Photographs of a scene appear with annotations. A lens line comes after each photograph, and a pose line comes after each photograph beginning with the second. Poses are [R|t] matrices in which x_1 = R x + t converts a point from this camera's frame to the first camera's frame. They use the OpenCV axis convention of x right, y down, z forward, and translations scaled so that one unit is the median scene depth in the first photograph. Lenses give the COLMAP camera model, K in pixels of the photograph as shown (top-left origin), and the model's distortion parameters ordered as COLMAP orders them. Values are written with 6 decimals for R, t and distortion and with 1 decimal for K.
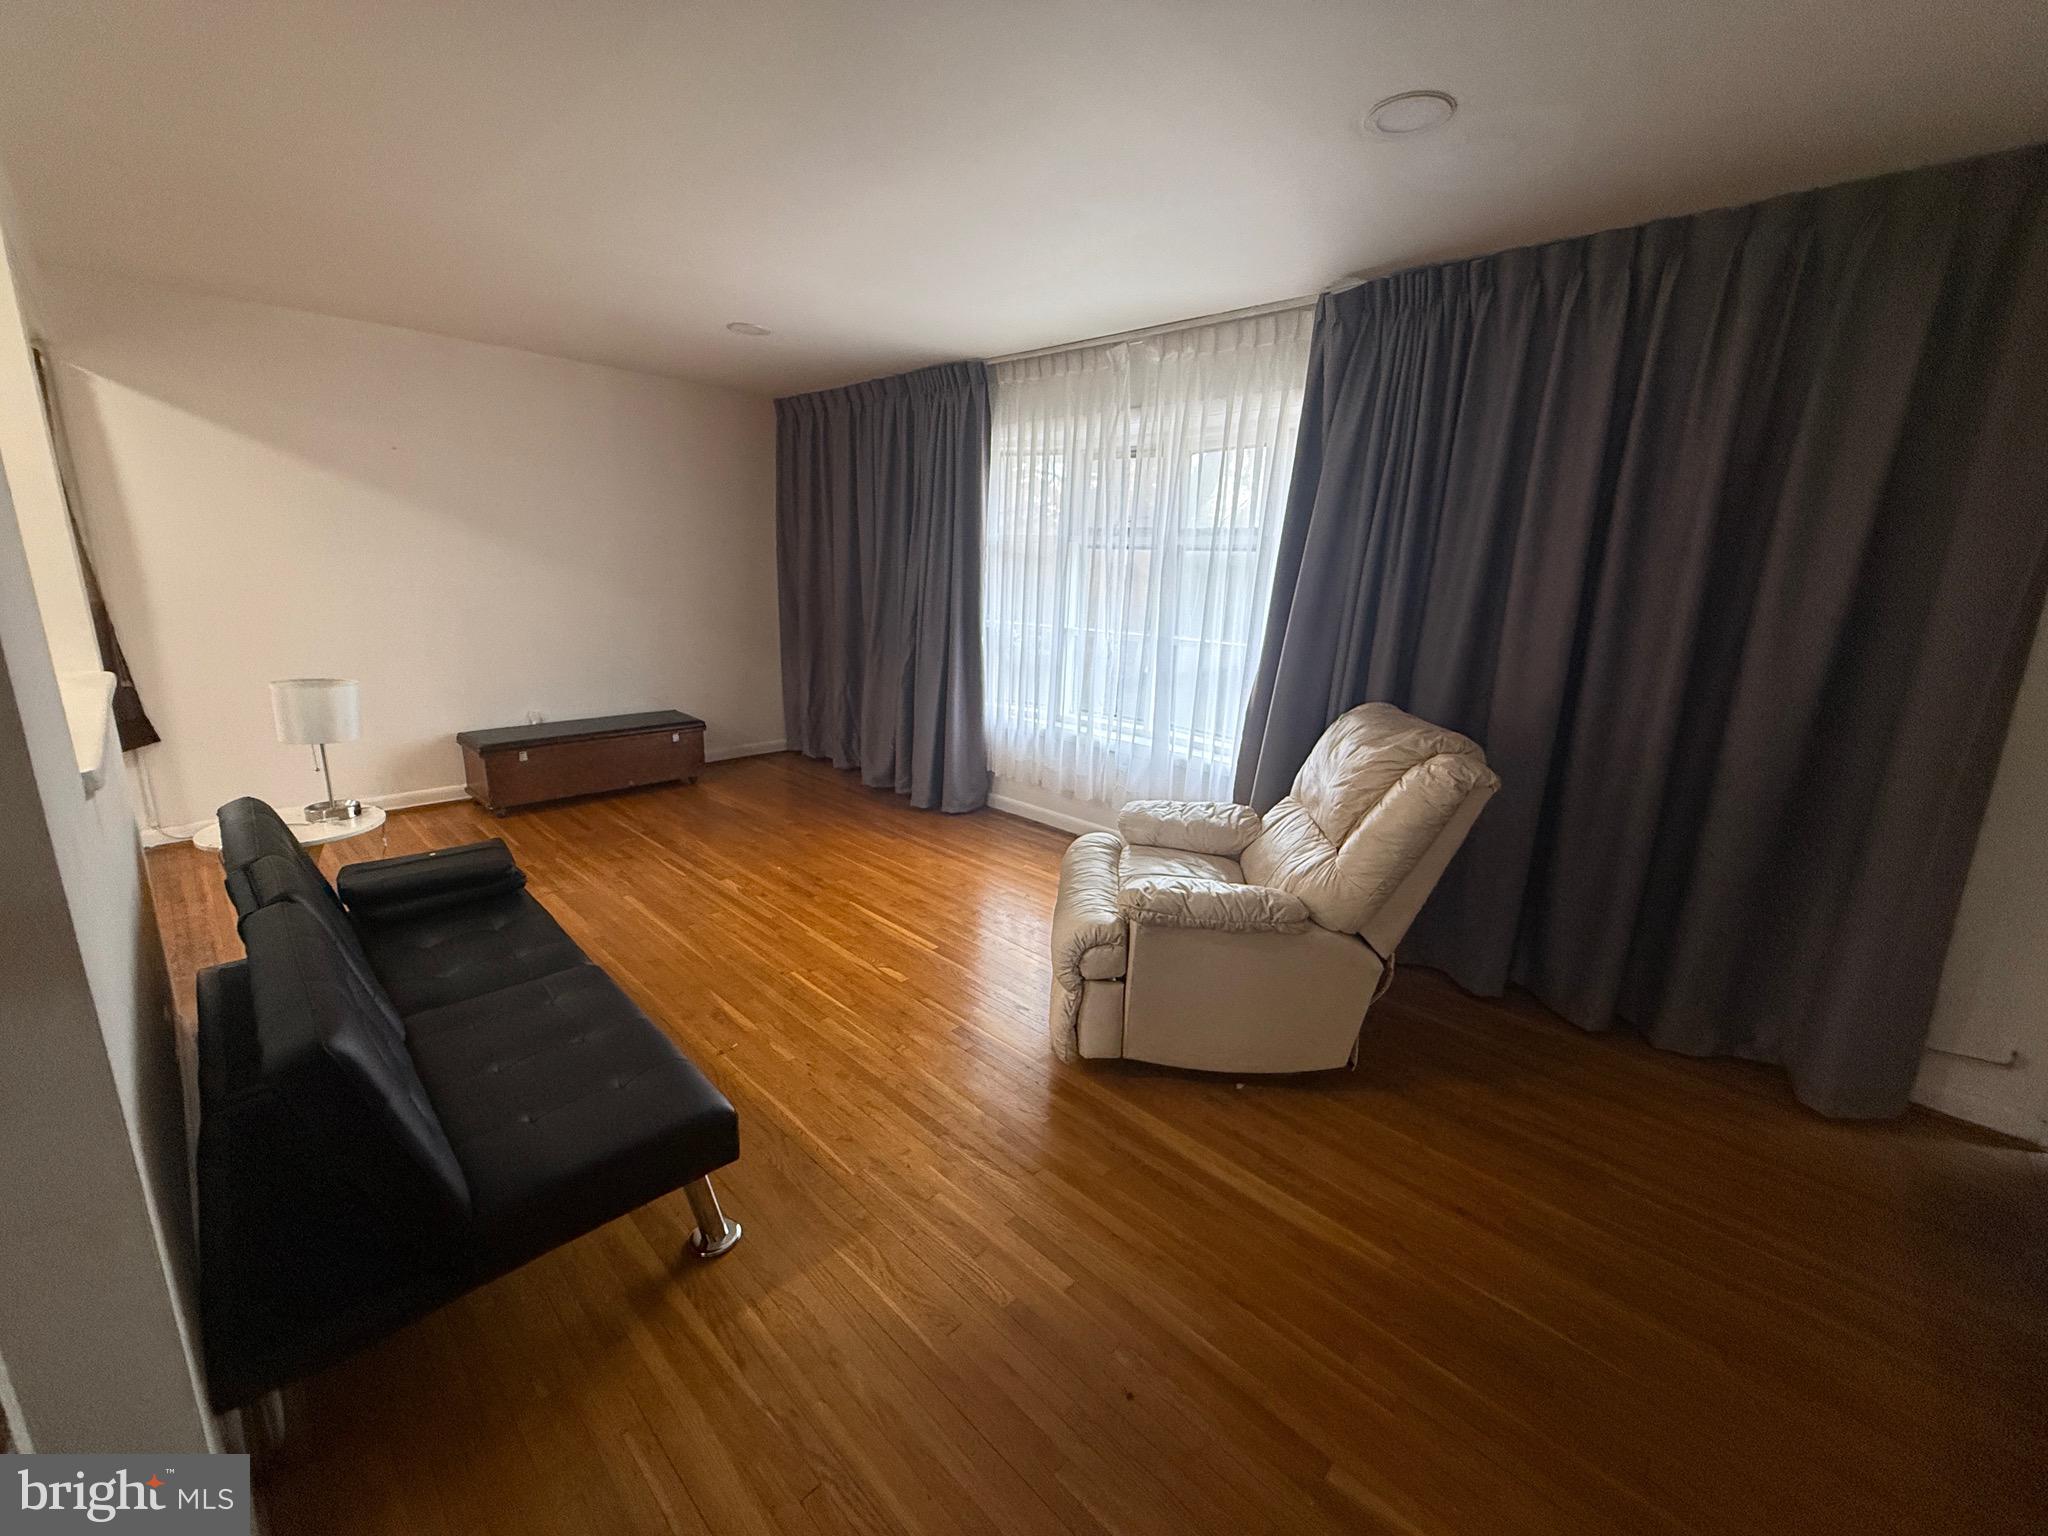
lens RADIAL K [[815.0, 0, 1024.3], [0, 815.0, 763.5], [0, 0, 1]] dist [0.000623, 0.000029]
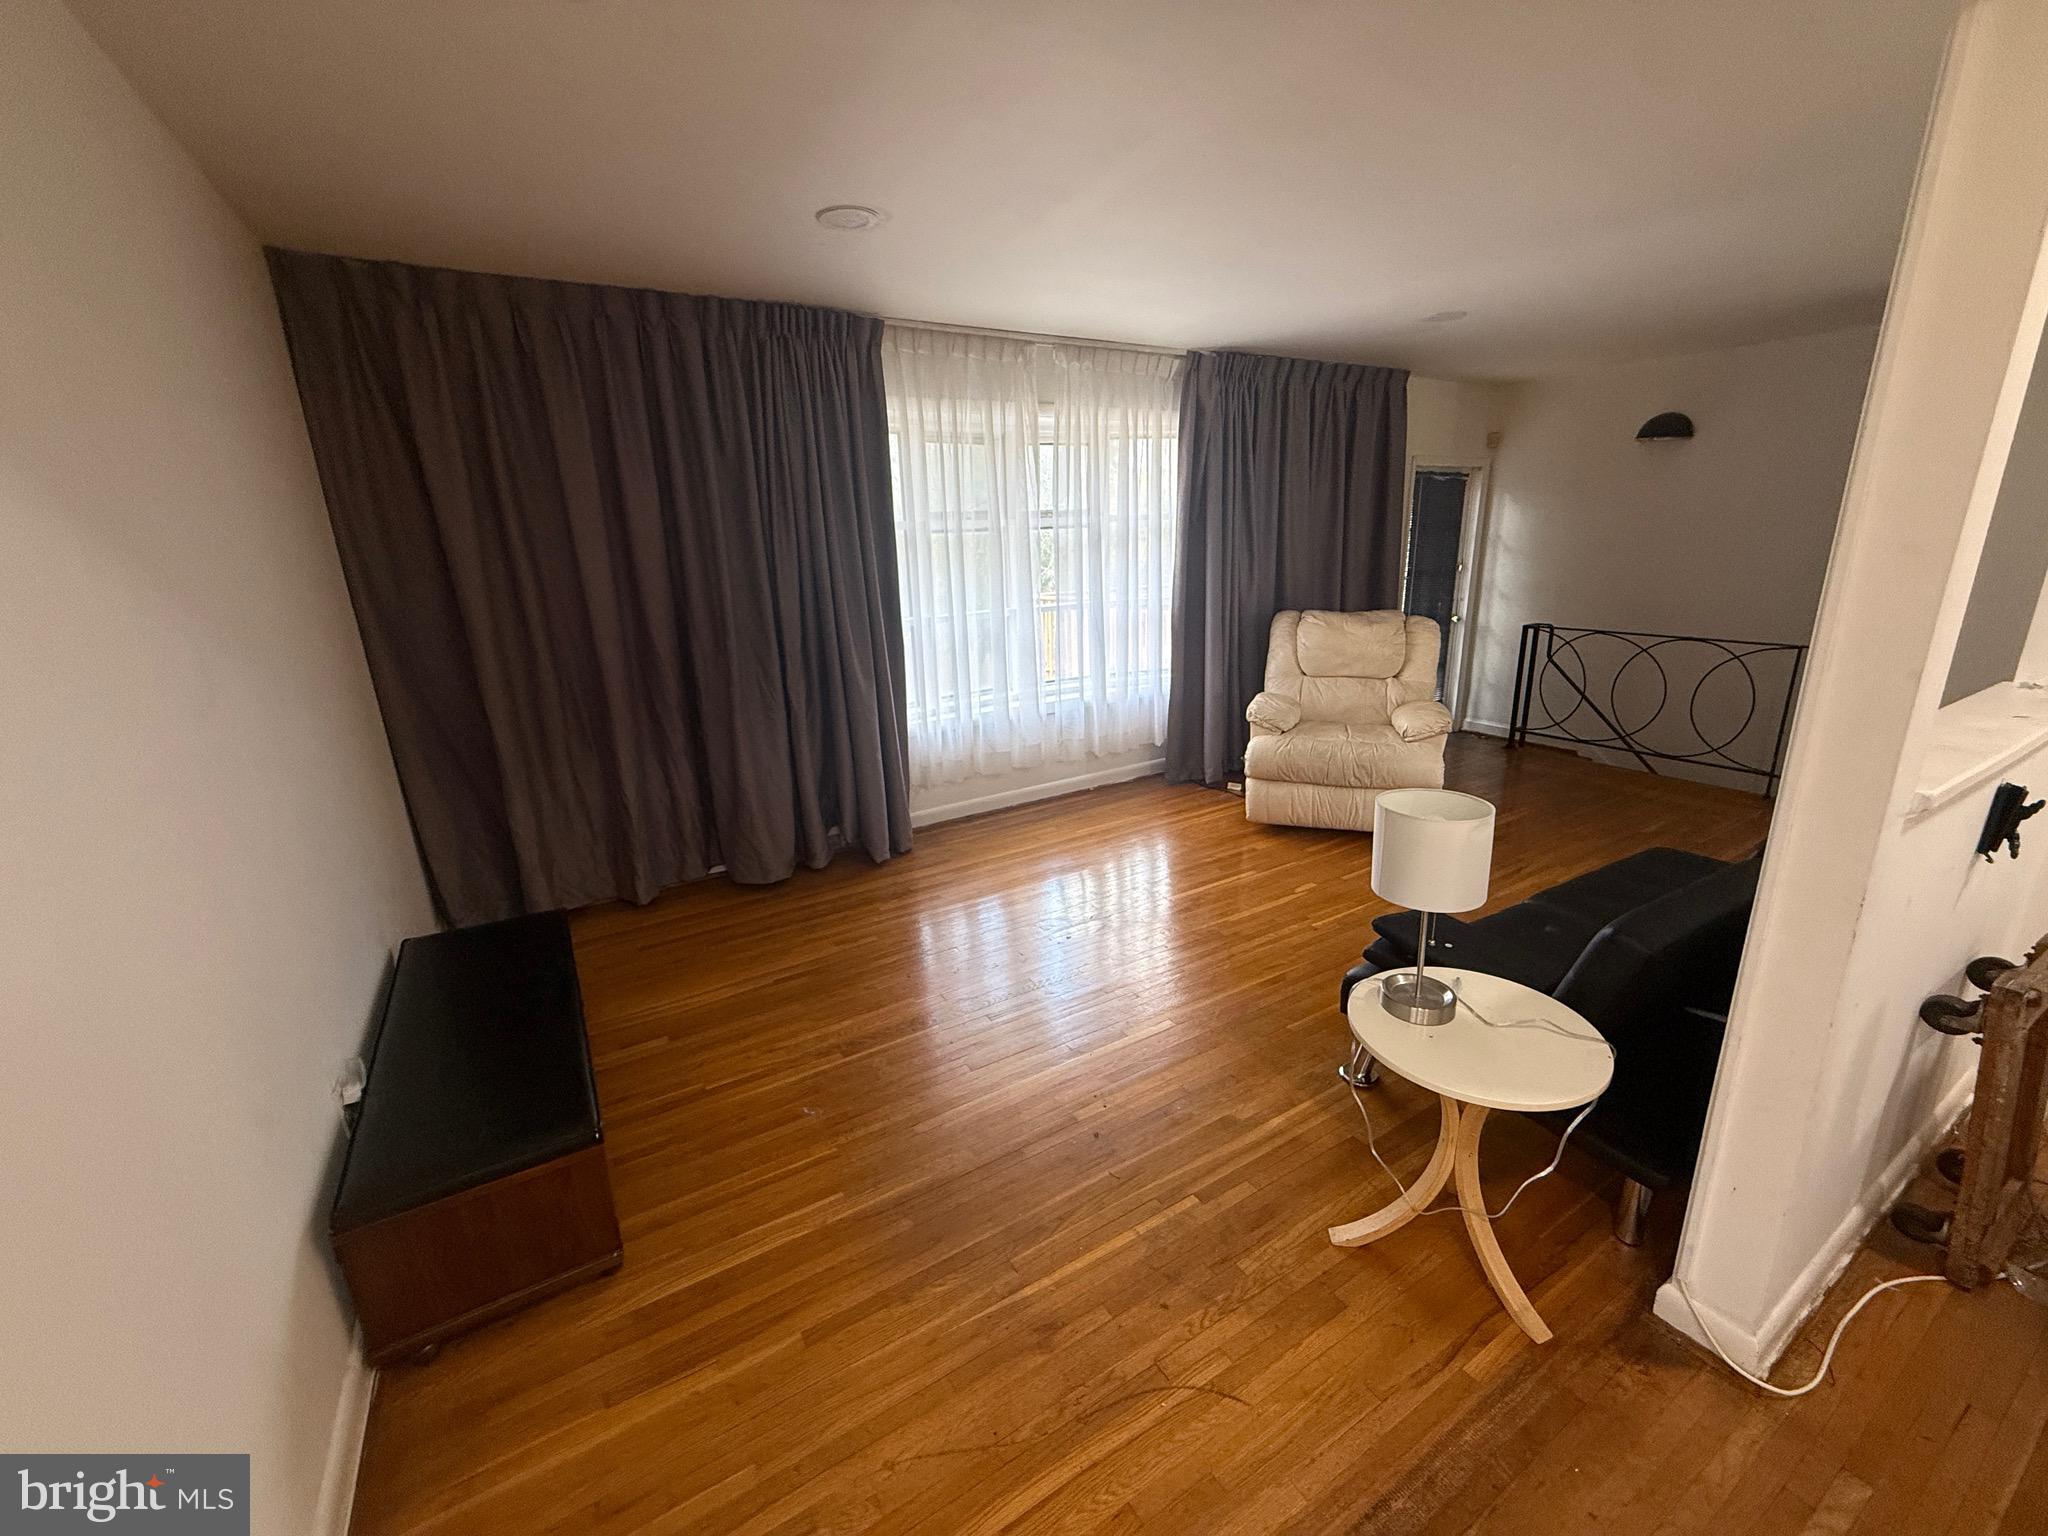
lens RADIAL K [[822.3, 0, 1020.4], [0, 822.3, 765.8], [0, 0, 1]] dist [-0.002054, -0.000083]
pose [[0.257998, -0.303186, 0.917341, -0.950384], [0.278252, 0.932573, 0.229963, -0.215133], [-0.925210, 0.195923, 0.324964, 0.683633]]
